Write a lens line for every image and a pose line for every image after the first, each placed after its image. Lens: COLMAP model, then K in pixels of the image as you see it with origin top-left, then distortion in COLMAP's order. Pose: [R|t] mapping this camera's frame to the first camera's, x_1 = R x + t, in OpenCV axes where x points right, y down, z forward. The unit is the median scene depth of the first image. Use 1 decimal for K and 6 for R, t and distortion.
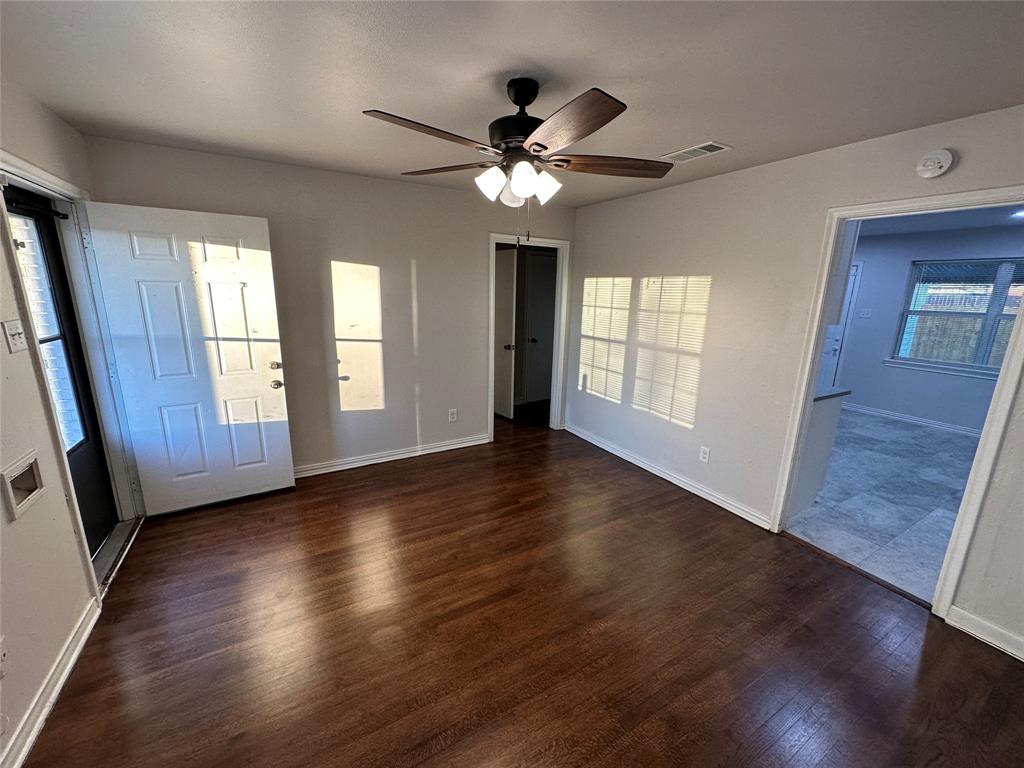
lens RADIAL K [[407.5, 0, 512.7], [0, 407.5, 383.4], [0, 0, 1]] dist [-0.002856, 0.000516]
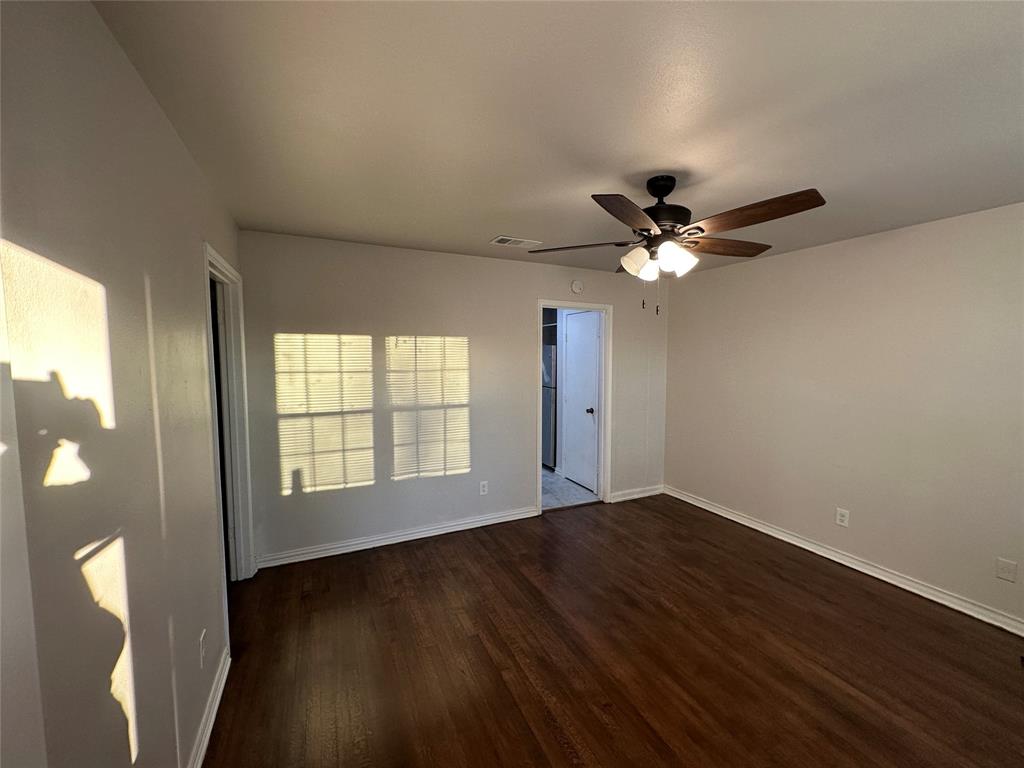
lens RADIAL K [[407.5, 0, 512.7], [0, 407.5, 383.4], [0, 0, 1]] dist [-0.002856, 0.000516]
pose [[0.082517, -0.096598, 0.991897, -0.557260], [0.226364, 0.971094, 0.075740, -0.159256], [-0.970541, 0.218280, 0.101998, 0.644025]]
